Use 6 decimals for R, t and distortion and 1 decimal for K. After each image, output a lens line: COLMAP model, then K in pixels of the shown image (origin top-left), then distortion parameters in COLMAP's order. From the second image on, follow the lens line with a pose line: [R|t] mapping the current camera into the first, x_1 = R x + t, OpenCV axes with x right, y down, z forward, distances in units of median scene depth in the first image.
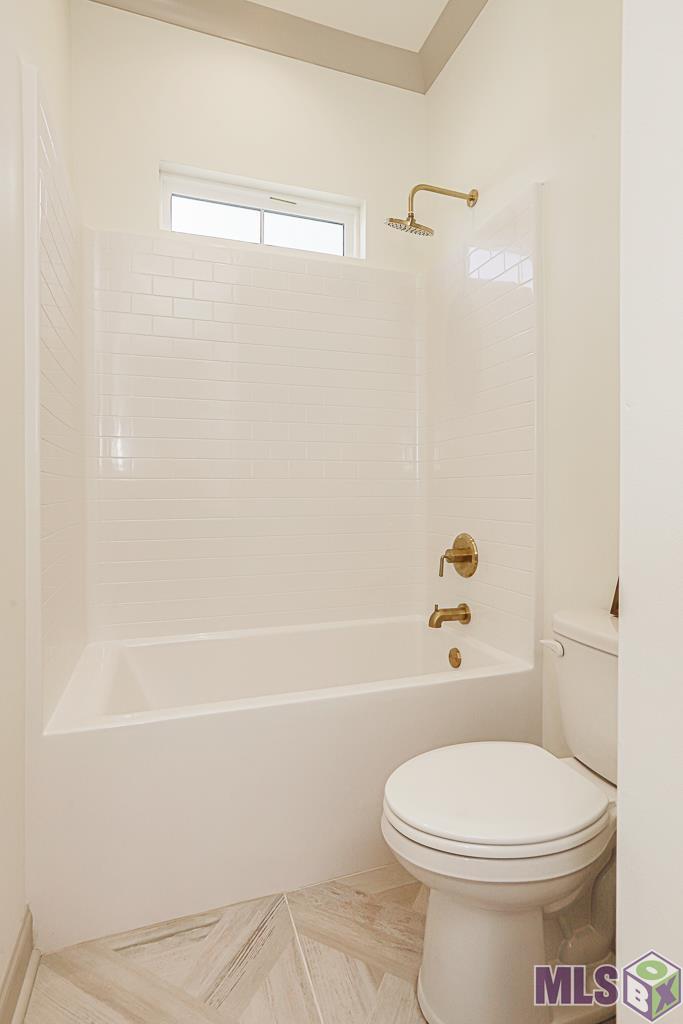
lens RADIAL K [[512.2, 0, 340.8], [0, 512.2, 510.7], [0, 0, 1]] dist [-0.001028, -0.000244]
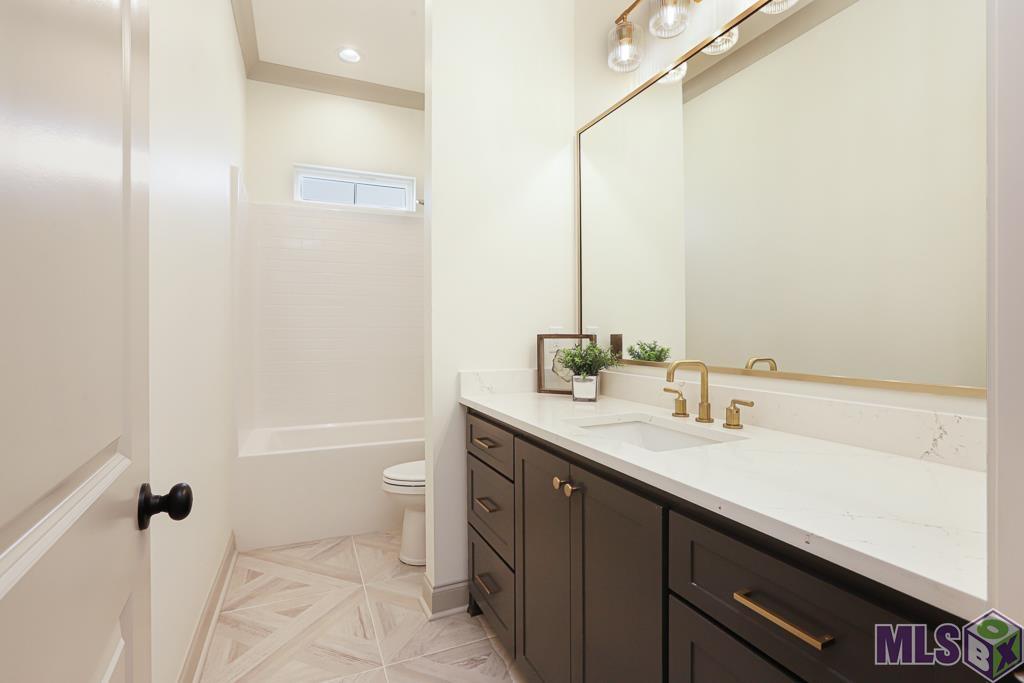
lens RADIAL K [[470.7, 0, 512.3], [0, 470.7, 336.2], [0, 0, 1]] dist [0.001062, 0.000236]
pose [[0.995453, 0.000976, 0.095254, 0.442361], [0.000337, 0.999905, -0.013760, -0.083014], [-0.095258, 0.013730, 0.995358, -1.250554]]
